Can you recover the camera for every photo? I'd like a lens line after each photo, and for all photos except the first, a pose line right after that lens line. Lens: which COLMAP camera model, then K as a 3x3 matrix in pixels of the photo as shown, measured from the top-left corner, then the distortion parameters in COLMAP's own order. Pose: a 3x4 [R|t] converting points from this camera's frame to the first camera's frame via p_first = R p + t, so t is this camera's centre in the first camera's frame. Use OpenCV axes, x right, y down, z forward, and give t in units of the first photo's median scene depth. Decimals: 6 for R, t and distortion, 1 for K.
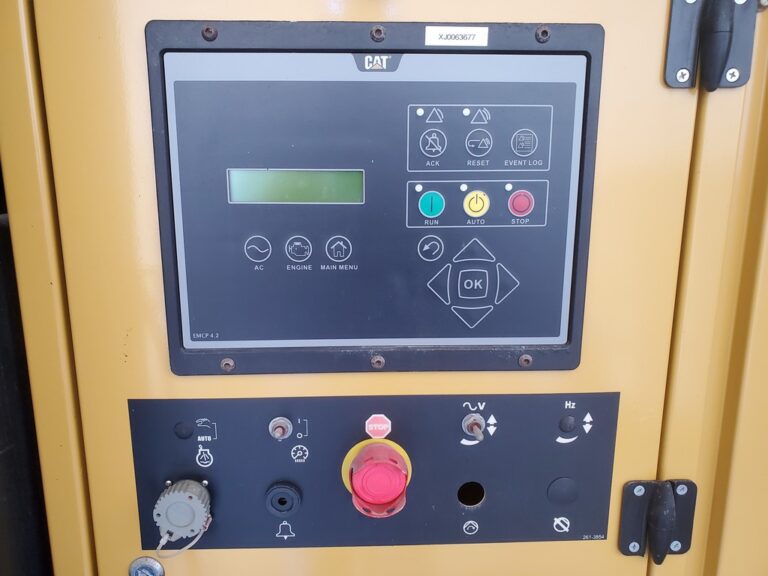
lens RADIAL K [[599.1, 0, 384.0], [0, 599.1, 288.0], [0, 0, 1]] dist [0.012070, -0.002971]
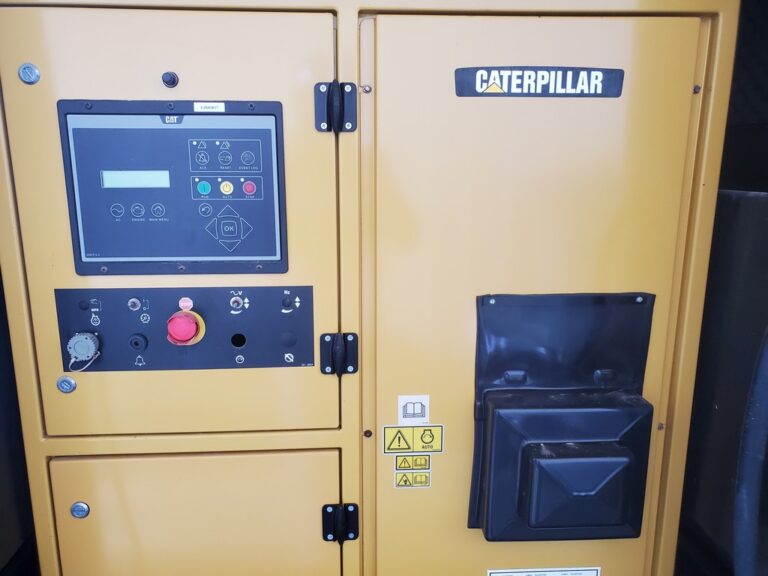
lens RADIAL K [[599.1, 0, 384.0], [0, 599.1, 288.0], [0, 0, 1]] dist [0.012070, -0.002971]
pose [[0.999610, -0.005857, 0.027314, 0.611449], [0.005840, 0.999983, 0.000714, 0.194039], [-0.027317, -0.000554, 0.999627, -1.012723]]
